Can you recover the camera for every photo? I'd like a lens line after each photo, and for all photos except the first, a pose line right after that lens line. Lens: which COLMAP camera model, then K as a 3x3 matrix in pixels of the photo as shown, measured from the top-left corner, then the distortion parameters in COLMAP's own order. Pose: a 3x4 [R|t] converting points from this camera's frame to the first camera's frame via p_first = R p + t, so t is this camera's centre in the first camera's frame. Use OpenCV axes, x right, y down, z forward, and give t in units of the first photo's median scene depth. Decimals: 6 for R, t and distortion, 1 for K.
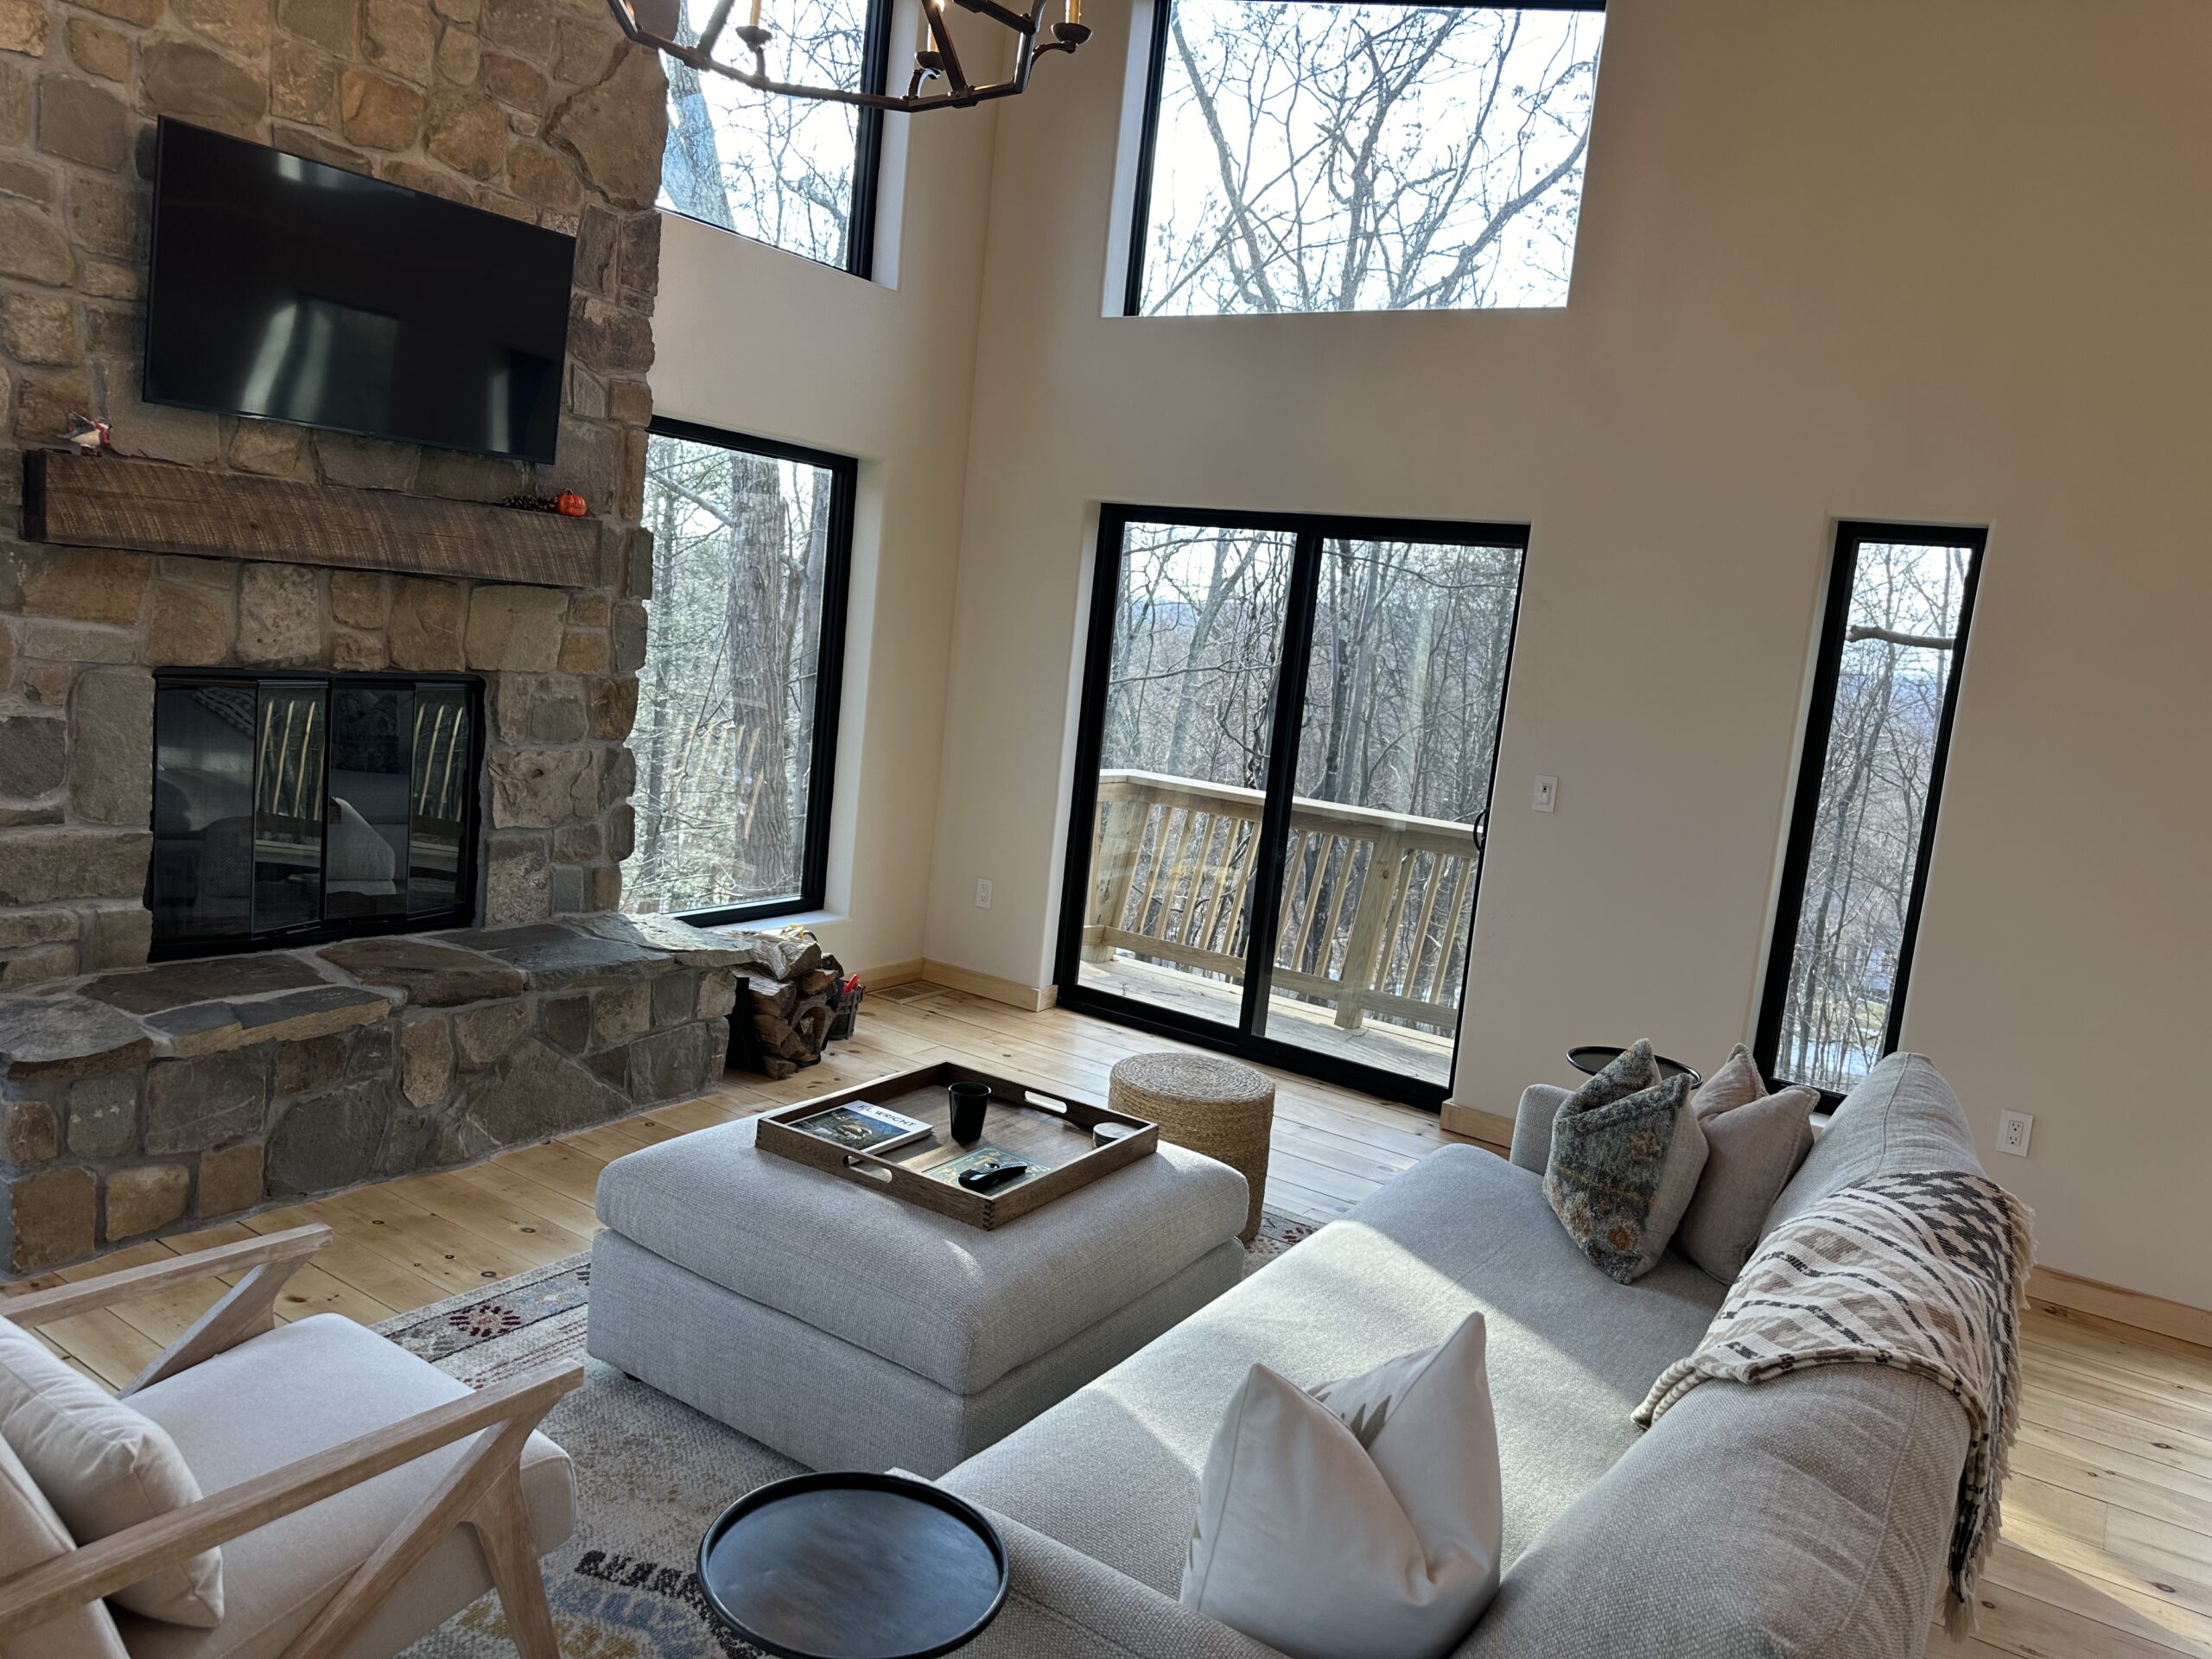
lens RADIAL K [[1605.1, 0, 1124.1], [0, 1605.1, 829.9], [0, 0, 1]] dist [-0.009953, -0.008484]
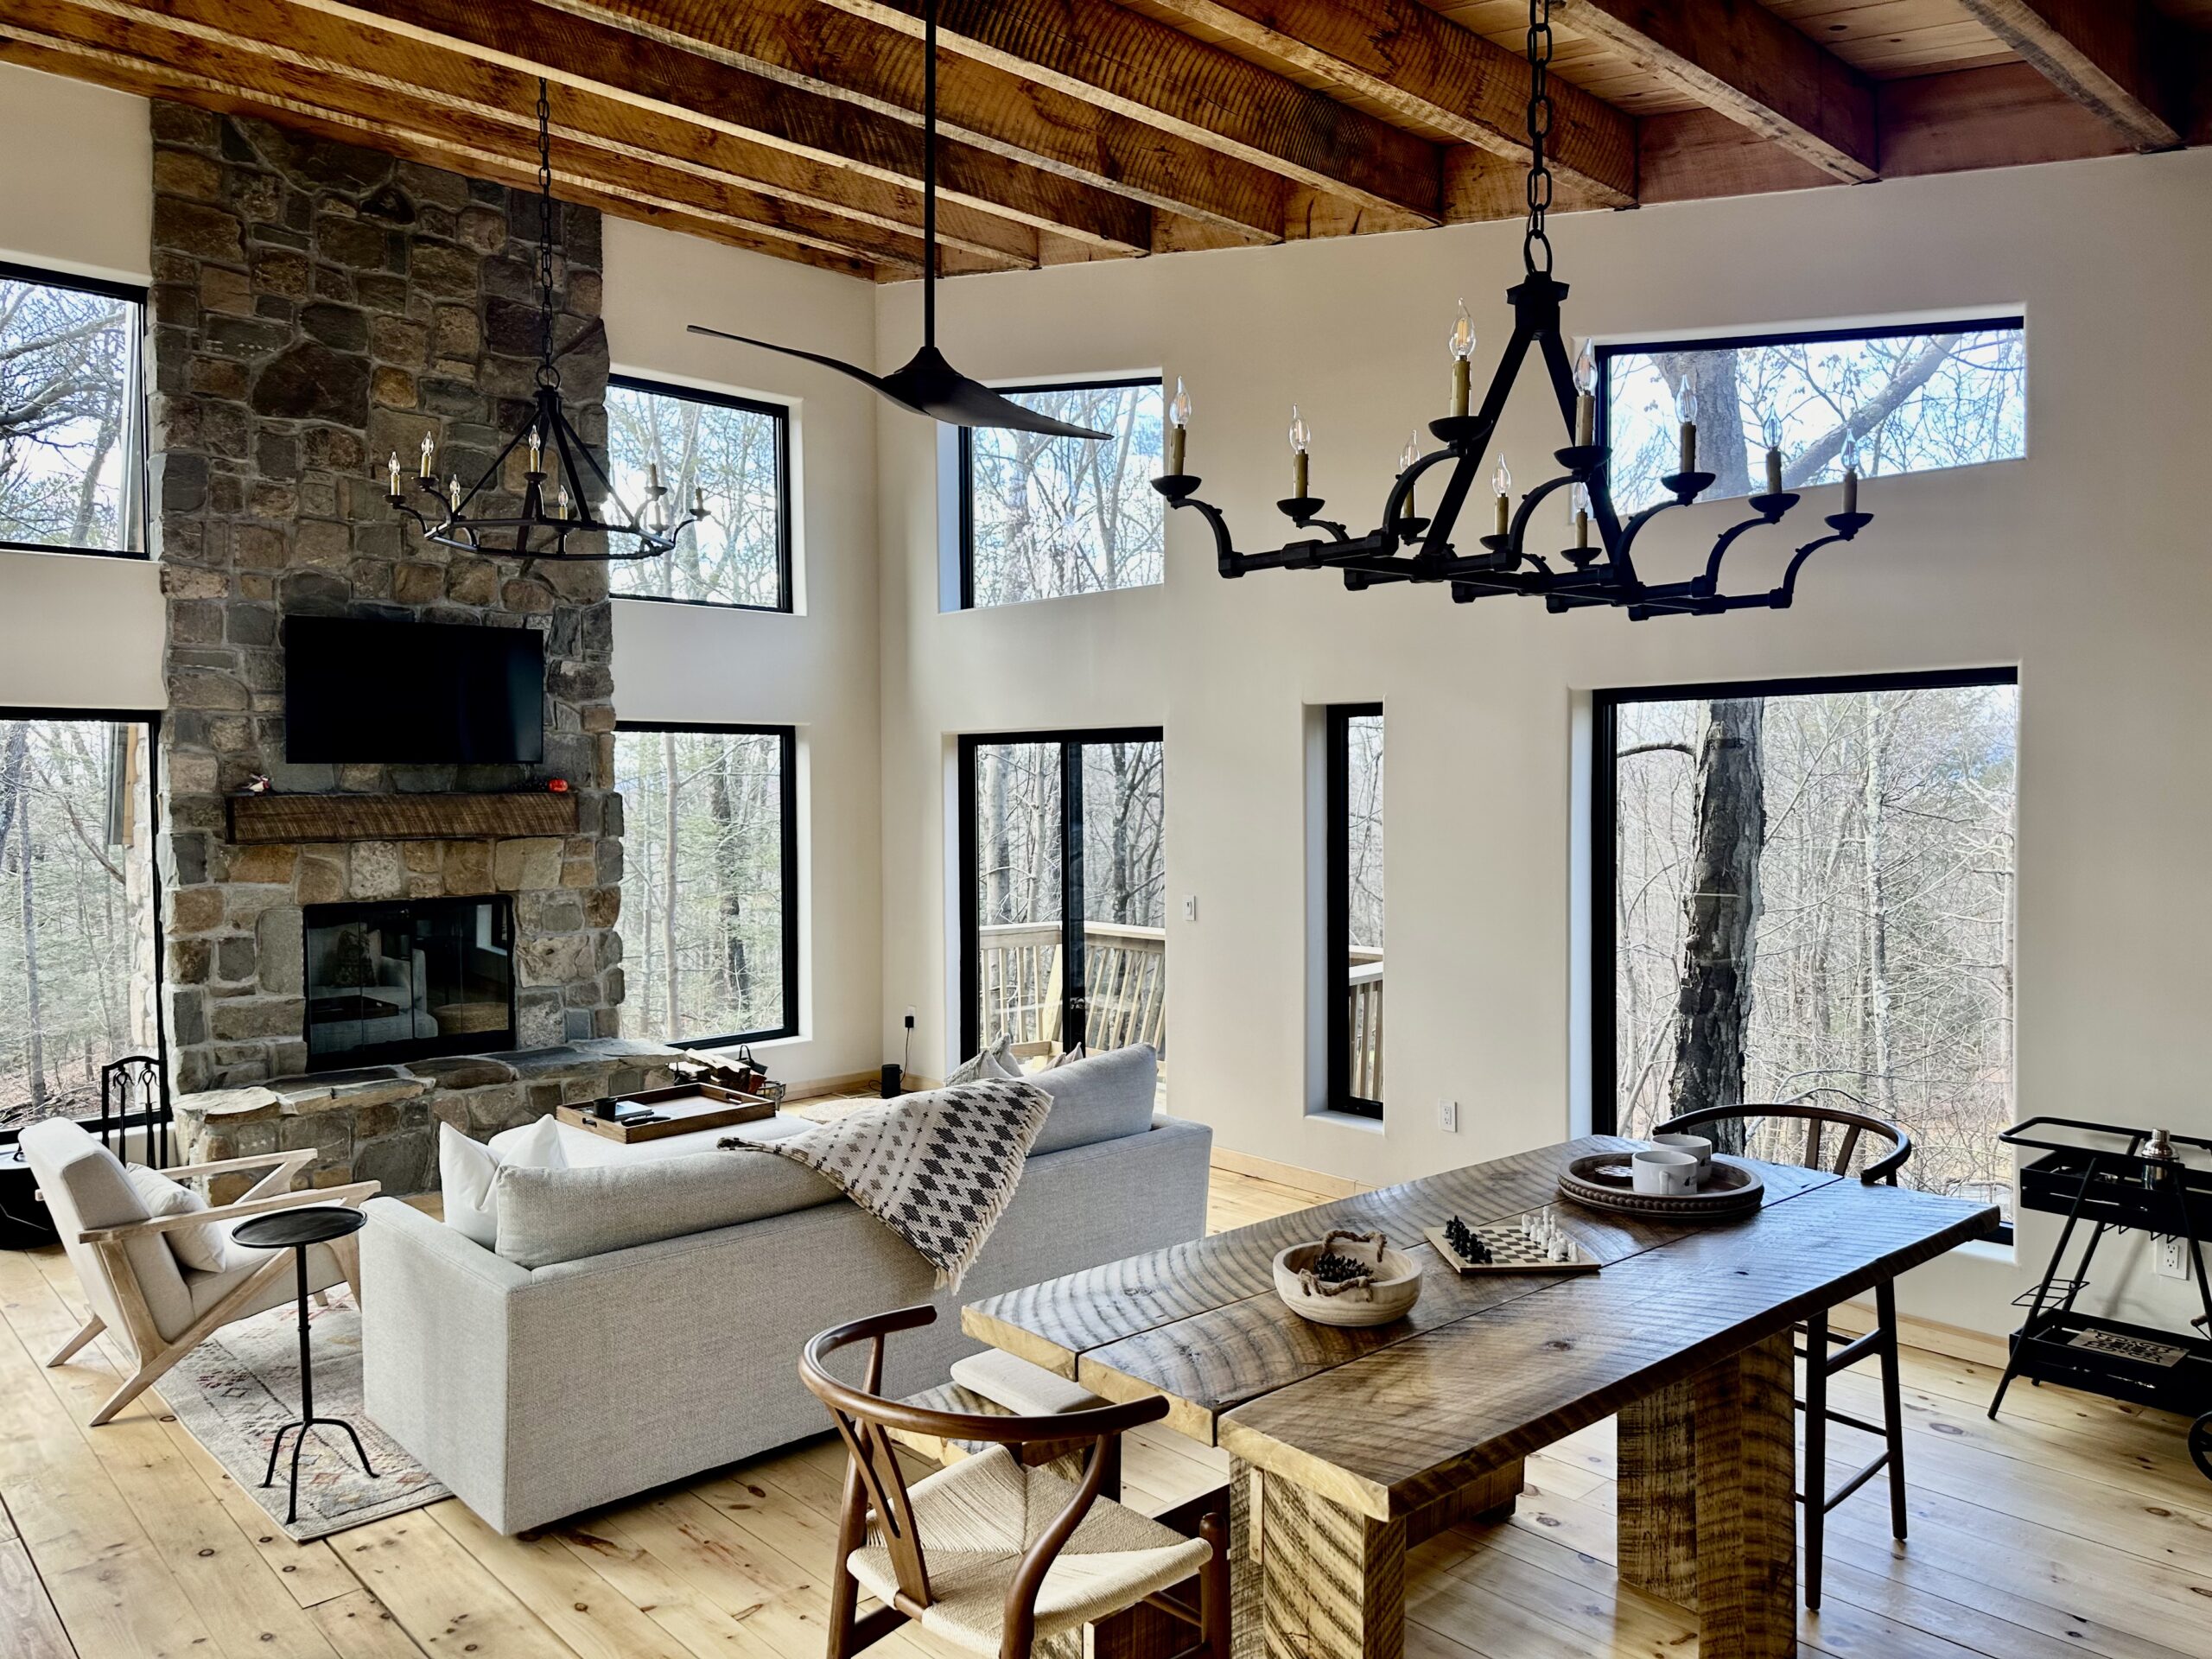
lens RADIAL K [[1605.1, 0, 1124.1], [0, 1605.1, 829.9], [0, 0, 1]] dist [-0.009953, -0.008484]
pose [[0.963533, -0.101706, -0.247506, 0.675561], [0.072704, 0.989660, -0.123639, 0.095327], [0.257522, 0.101136, 0.960965, -0.461644]]
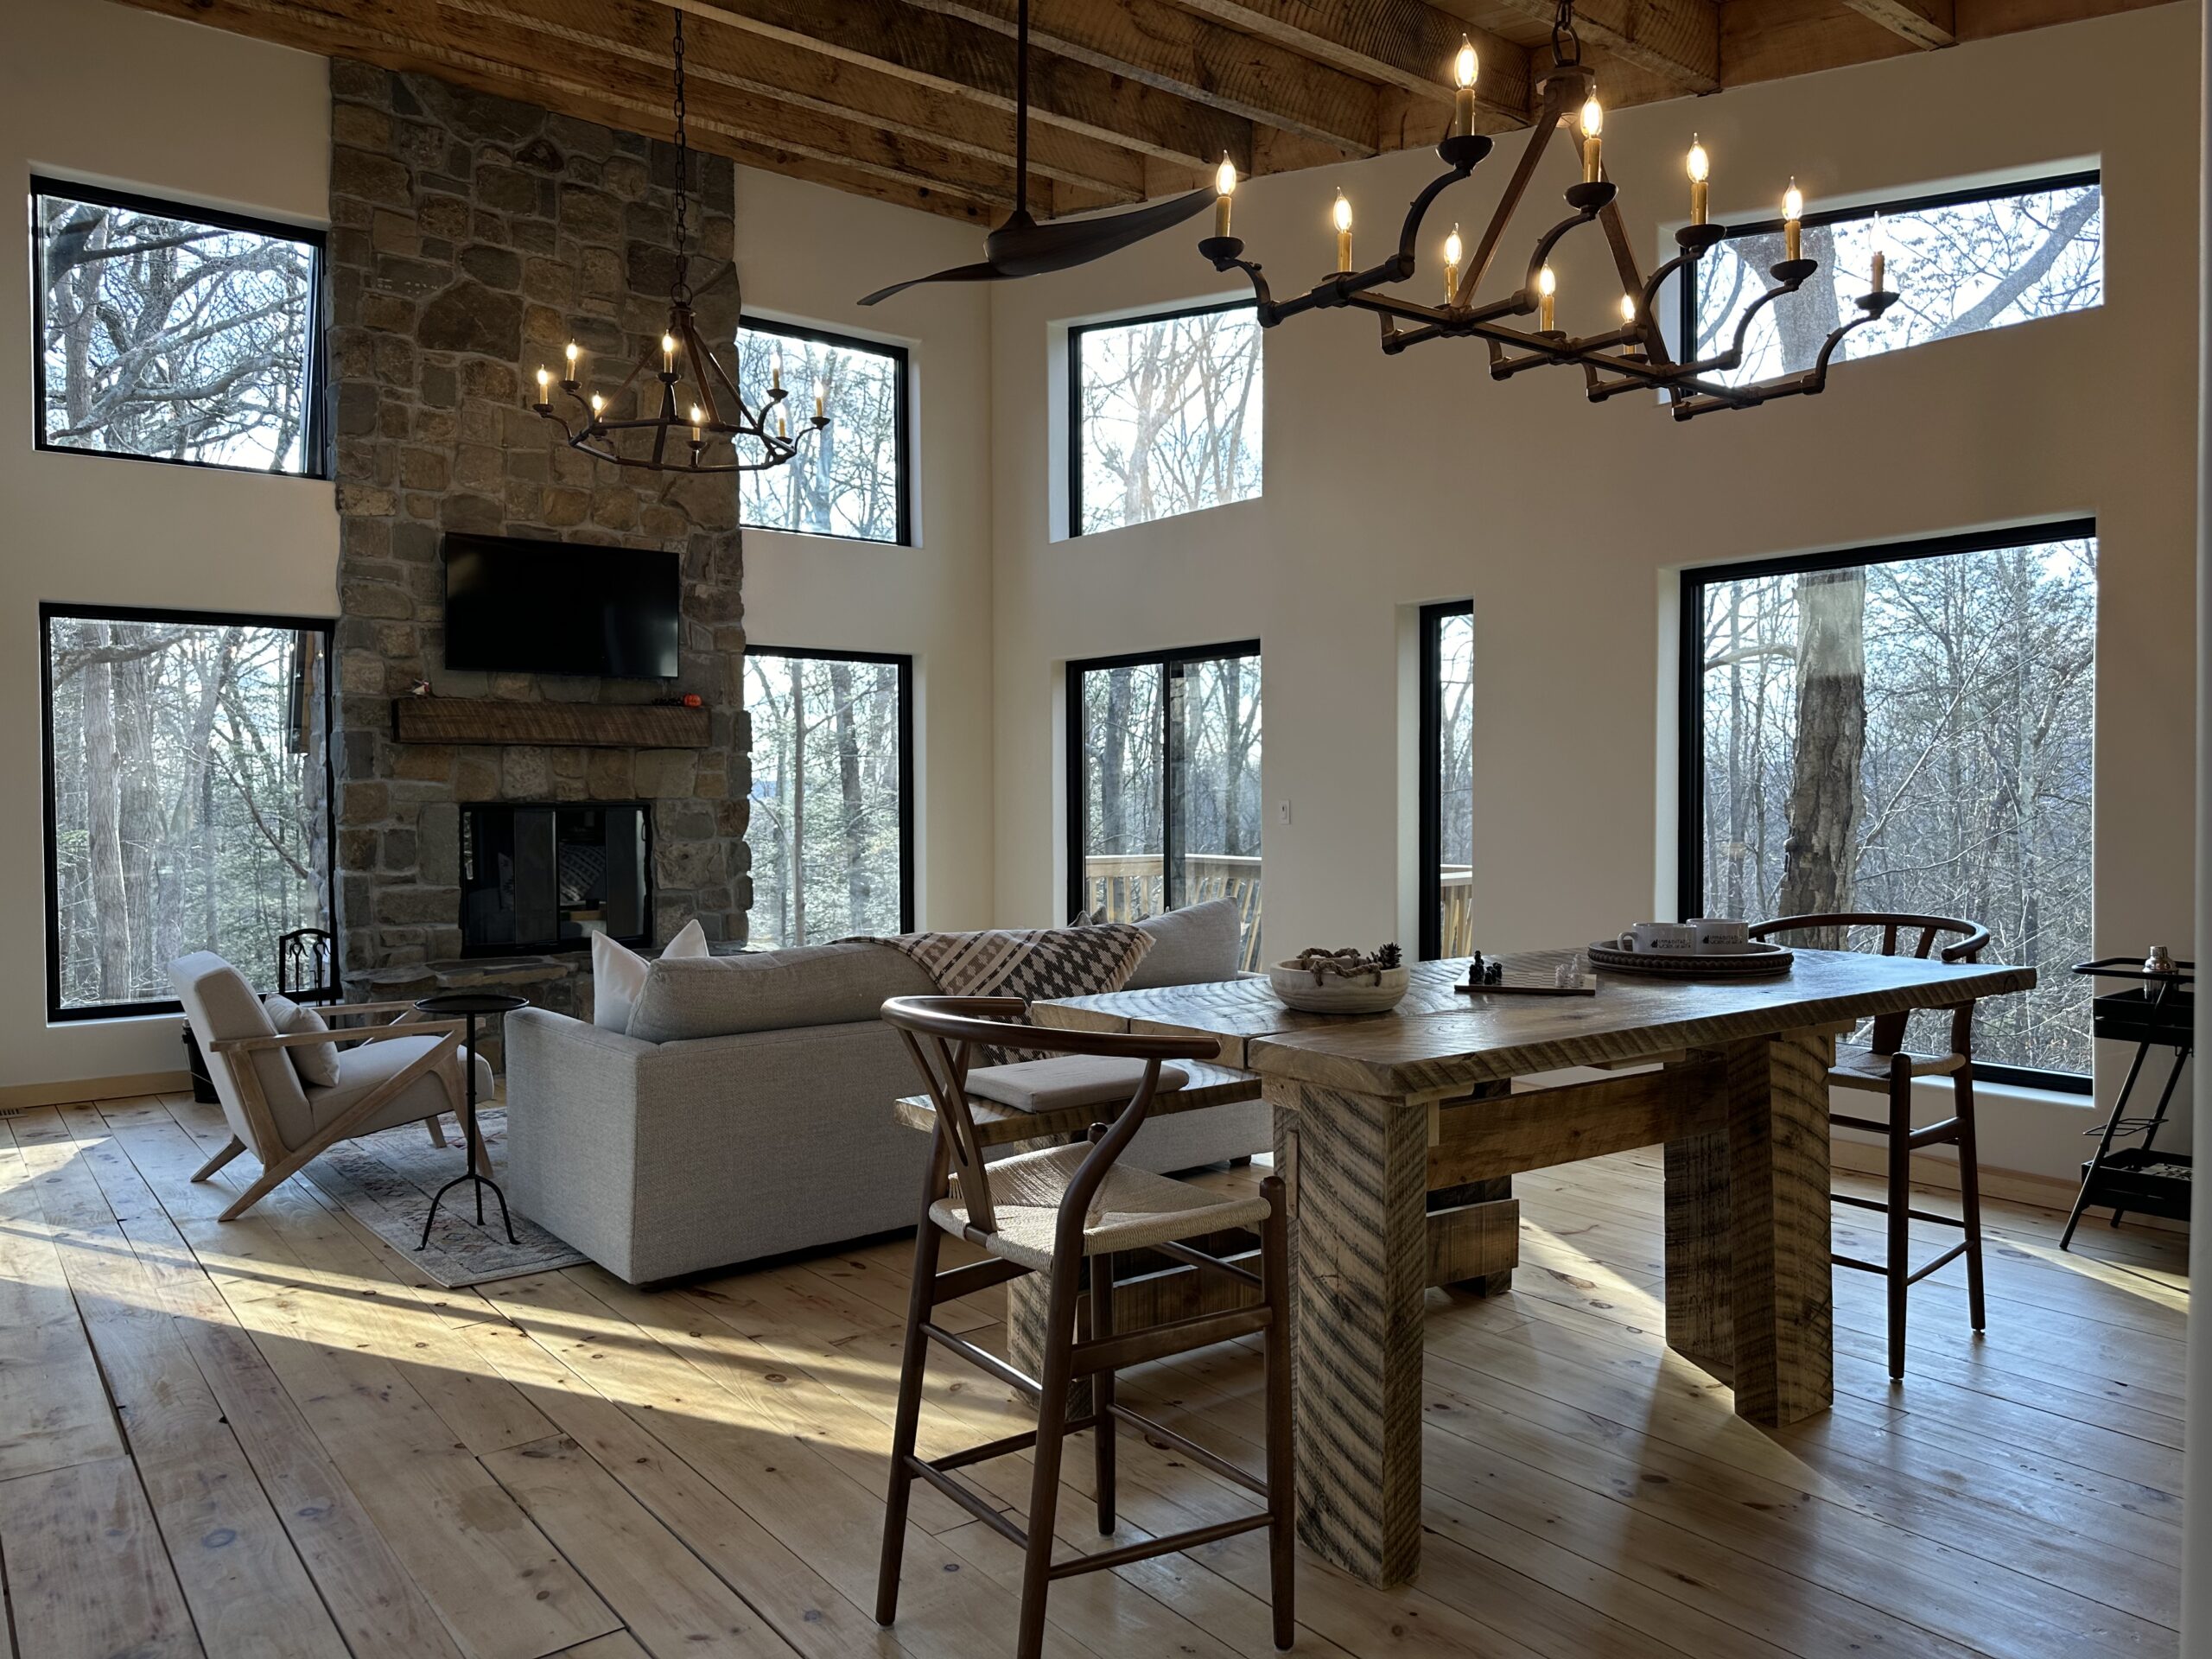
lens RADIAL K [[1606.5, 0, 1106.0], [0, 1606.5, 829.5], [0, 0, 1]] dist [0.024127, -0.057257]
pose [[0.937288, -0.100866, -0.333641, 0.712727], [0.056896, 0.988650, -0.139050, 0.225851], [0.343880, 0.111347, 0.932389, -0.506877]]
